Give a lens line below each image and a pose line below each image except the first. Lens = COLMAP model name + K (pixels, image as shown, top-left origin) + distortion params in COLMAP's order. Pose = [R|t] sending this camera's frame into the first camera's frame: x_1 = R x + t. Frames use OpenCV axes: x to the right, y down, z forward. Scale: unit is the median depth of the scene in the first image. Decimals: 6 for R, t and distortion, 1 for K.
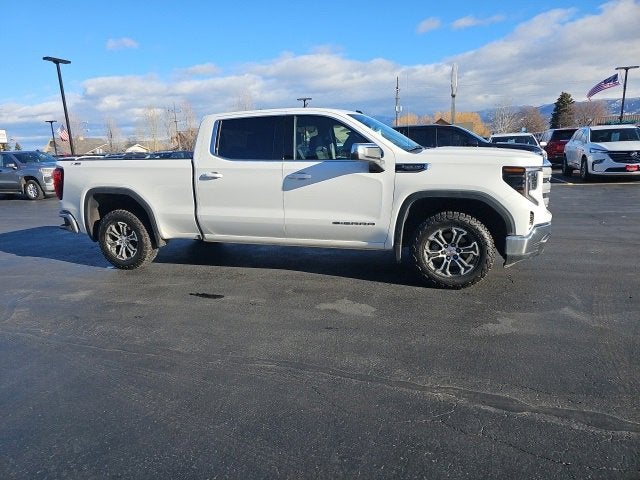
lens RADIAL K [[424.1, 0, 316.2], [0, 424.1, 241.5], [0, 0, 1]] dist [0.060502, -0.042199]
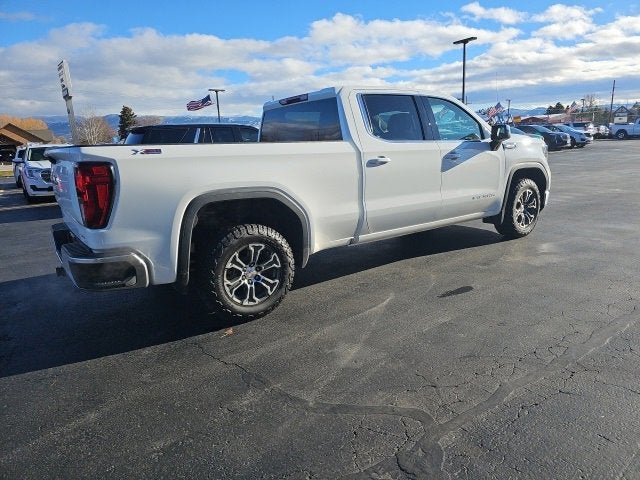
lens RADIAL K [[424.1, 0, 327.6], [0, 424.1, 241.4], [0, 0, 1]] dist [0.060502, -0.042199]
pose [[0.568928, -0.173370, 0.803905, -0.862863], [0.194863, 0.978108, 0.073033, -0.070769], [-0.798968, 0.115101, 0.590256, 0.538171]]
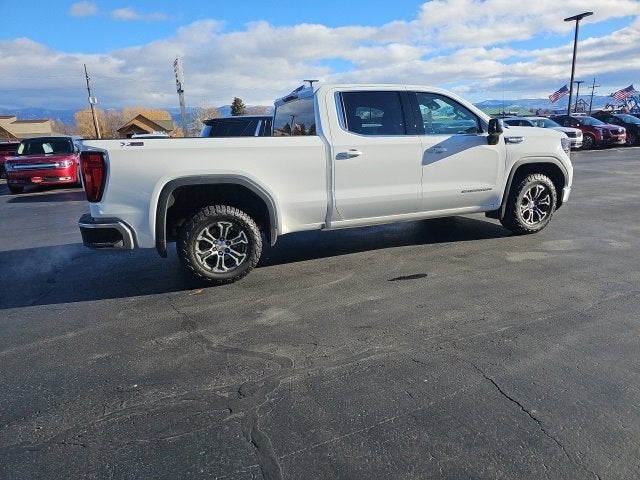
lens RADIAL K [[424.1, 0, 321.0], [0, 424.1, 250.3], [0, 0, 1]] dist [0.060502, -0.042199]
pose [[0.751688, -0.162246, 0.639250, -0.786251], [0.149162, 0.985976, 0.074850, -0.025674], [-0.642429, 0.039088, 0.765348, 0.315648]]
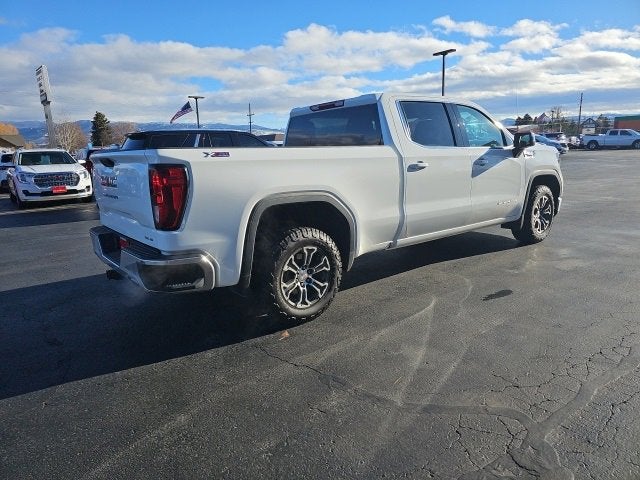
lens RADIAL K [[424.1, 0, 315.0], [0, 424.1, 239.4], [0, 0, 1]] dist [0.060502, -0.042199]
pose [[0.541028, -0.154370, 0.826715, -0.931043], [0.191405, 0.979814, 0.057696, -0.086841], [-0.818934, 0.127022, 0.559654, 0.628587]]
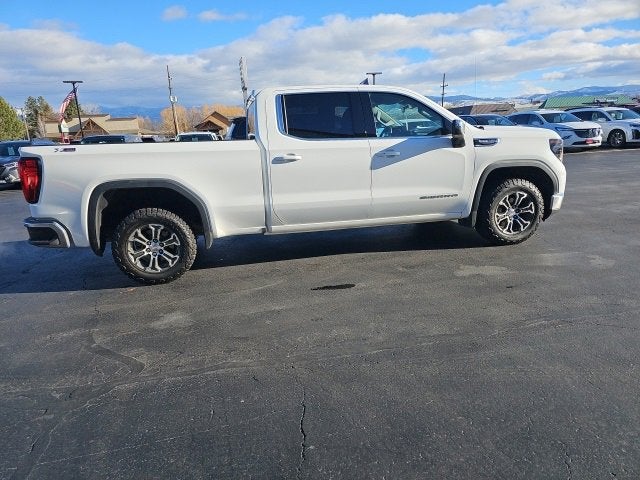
lens RADIAL K [[424.1, 0, 313.5], [0, 424.1, 248.7], [0, 0, 1]] dist [0.060502, -0.042199]
pose [[0.860253, -0.135578, 0.491511, -0.576506], [0.120983, 0.990745, 0.061540, -0.013483], [-0.495306, 0.006524, 0.868694, 0.182470]]
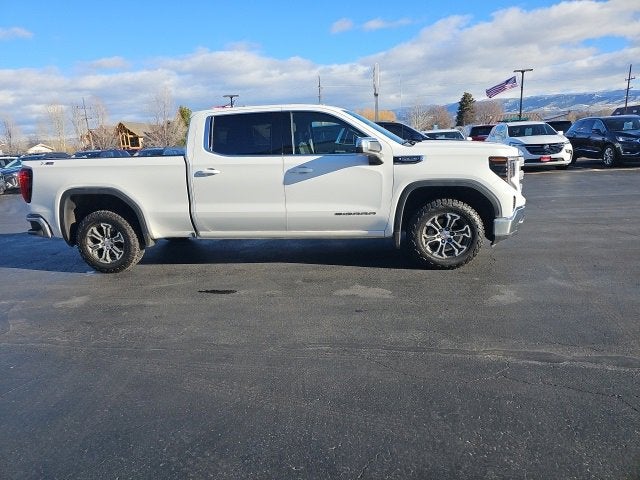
lens RADIAL K [[424.1, 0, 314.8], [0, 424.1, 237.2], [0, 0, 1]] dist [0.060502, -0.042199]
pose [[0.983852, -0.050464, 0.171725, -0.156215], [0.051110, 0.998693, 0.000661, 0.008119], [-0.171534, 0.008126, 0.985145, -0.019671]]
